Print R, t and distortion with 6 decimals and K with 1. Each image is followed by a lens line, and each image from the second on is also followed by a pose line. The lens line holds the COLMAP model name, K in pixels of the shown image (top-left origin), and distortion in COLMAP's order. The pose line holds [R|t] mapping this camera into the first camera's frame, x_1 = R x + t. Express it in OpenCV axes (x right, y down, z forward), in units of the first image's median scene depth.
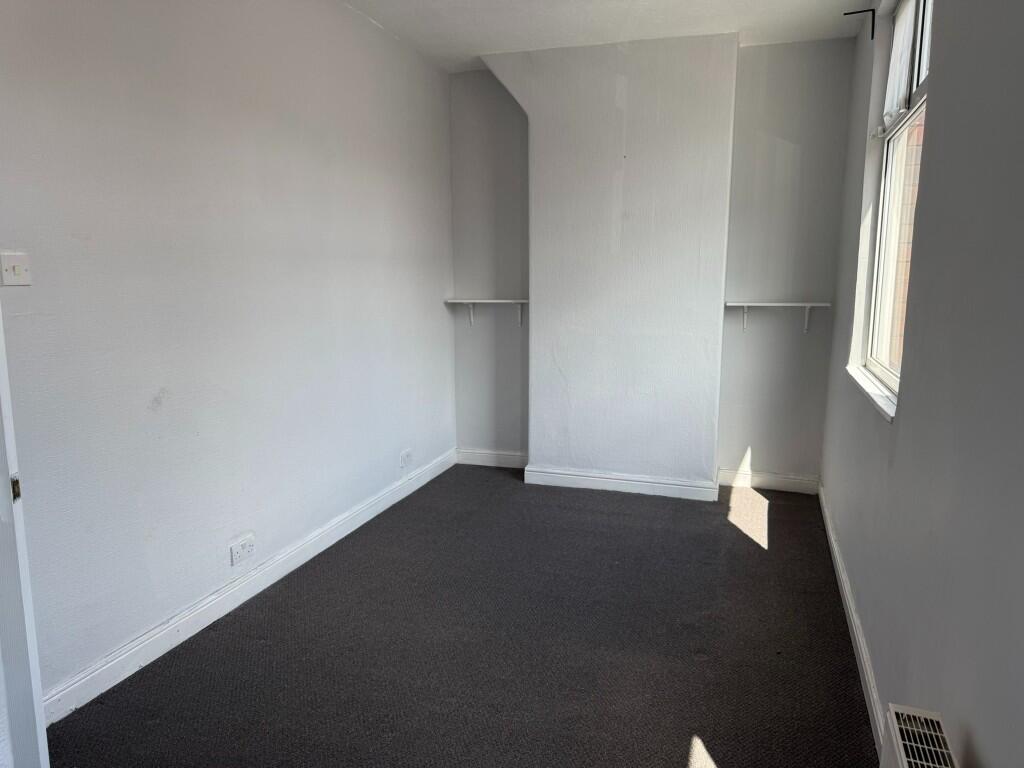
lens RADIAL K [[722.3, 0, 512.0], [0, 722.3, 384.0], [0, 0, 1]] dist [0.051986, -0.095872]
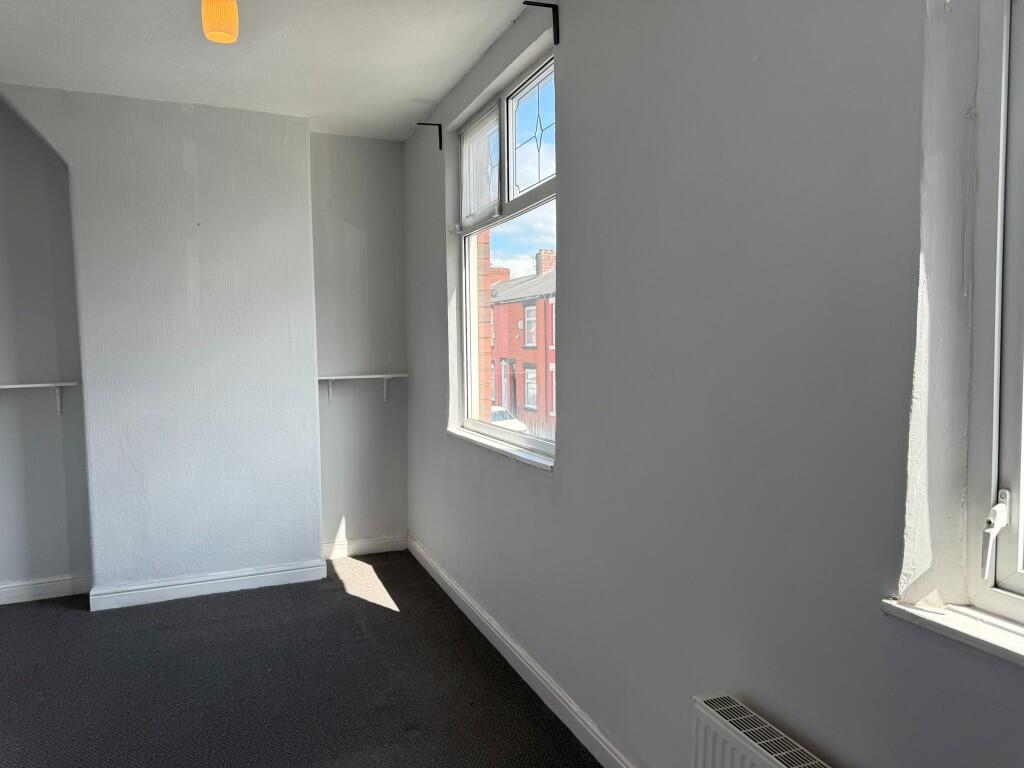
lens RADIAL K [[722.3, 0, 512.0], [0, 722.3, 384.0], [0, 0, 1]] dist [0.051986, -0.095872]
pose [[0.735506, -0.050895, 0.675604, -0.180113], [0.112248, 0.992548, -0.047429, -0.023542], [-0.668155, 0.110720, 0.735738, 0.077586]]
